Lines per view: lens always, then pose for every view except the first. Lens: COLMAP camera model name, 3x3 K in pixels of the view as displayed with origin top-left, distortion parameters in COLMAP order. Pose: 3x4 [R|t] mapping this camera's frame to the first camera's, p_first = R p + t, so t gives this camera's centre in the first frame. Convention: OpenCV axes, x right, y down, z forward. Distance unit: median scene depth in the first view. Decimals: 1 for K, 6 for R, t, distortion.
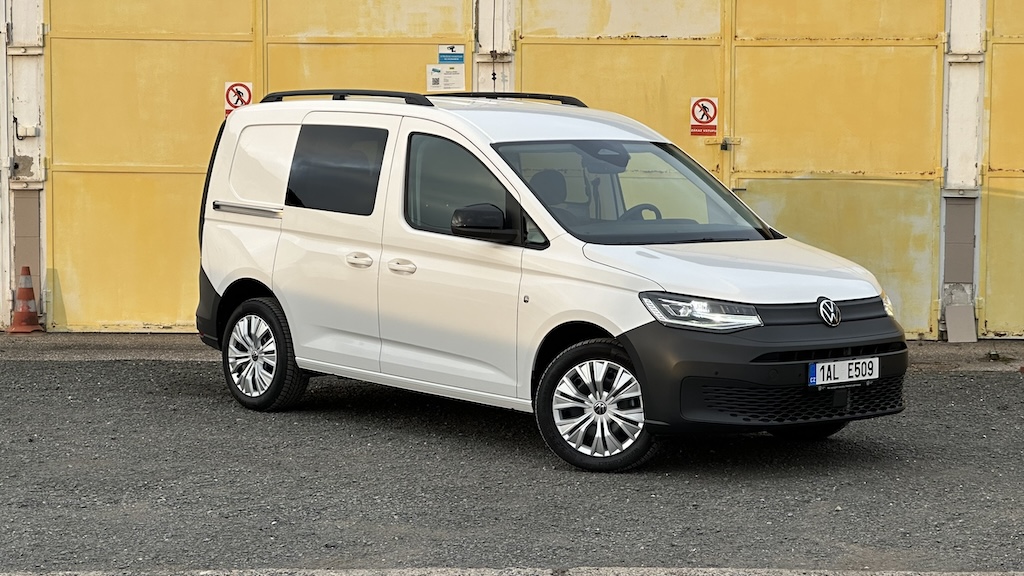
lens RADIAL K [[2287.3, 0, 515.5], [0, 2287.3, 259.8], [0, 0, 1]] dist [0.002954, 2.749898]
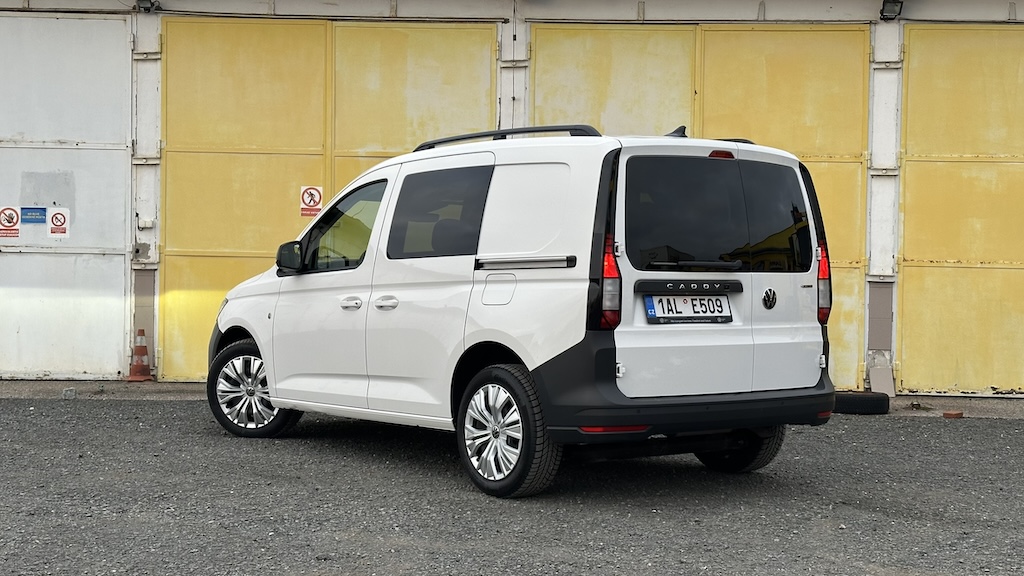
lens RADIAL K [[1446.0, 0, 512.0], [0, 1446.0, 288.0], [0, 0, 1]] dist [0.134650, -0.062152]
pose [[0.999845, 0.009419, -0.014868, 0.003222], [-0.010243, 0.998361, -0.056310, 0.023348], [0.014313, 0.056453, 0.998303, 0.198359]]
